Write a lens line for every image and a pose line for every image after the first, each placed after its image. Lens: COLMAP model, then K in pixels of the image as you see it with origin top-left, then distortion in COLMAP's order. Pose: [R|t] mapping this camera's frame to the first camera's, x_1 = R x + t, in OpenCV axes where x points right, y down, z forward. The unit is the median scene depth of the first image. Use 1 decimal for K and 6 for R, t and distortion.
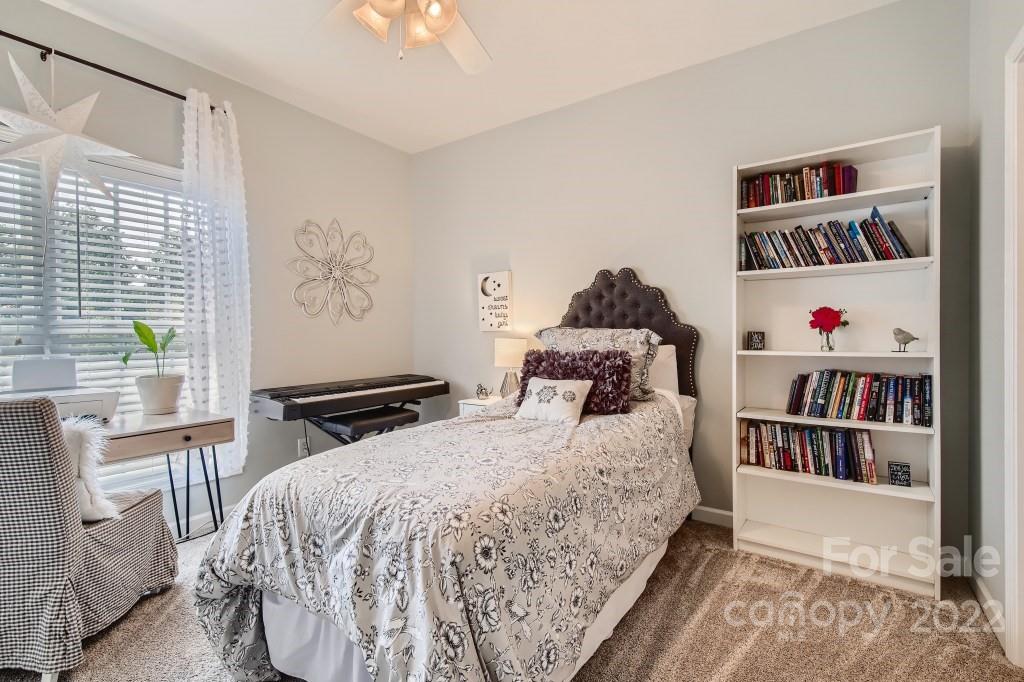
lens RADIAL K [[479.6, 0, 514.5], [0, 479.6, 345.5], [0, 0, 1]] dist [0.017313, -0.005240]
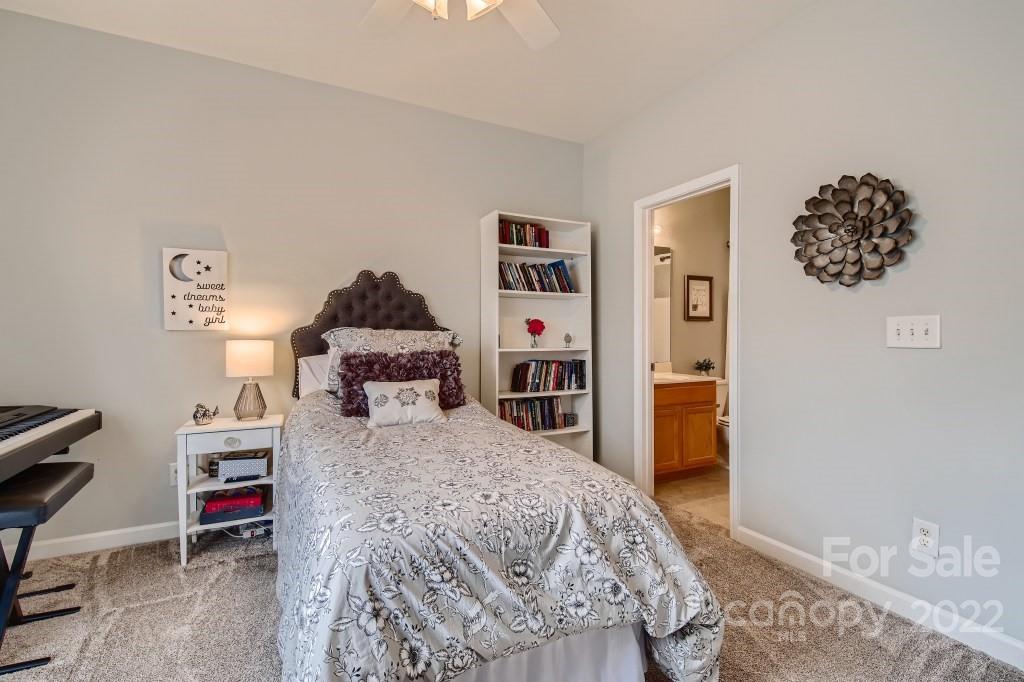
lens RADIAL K [[479.6, 0, 513.7], [0, 479.6, 333.6], [0, 0, 1]] dist [0.017313, -0.005240]
pose [[0.468590, 0.010312, 0.883355, -0.719611], [0.014614, 0.999705, -0.019422, -0.004662], [-0.883295, 0.022010, 0.468301, 0.354650]]
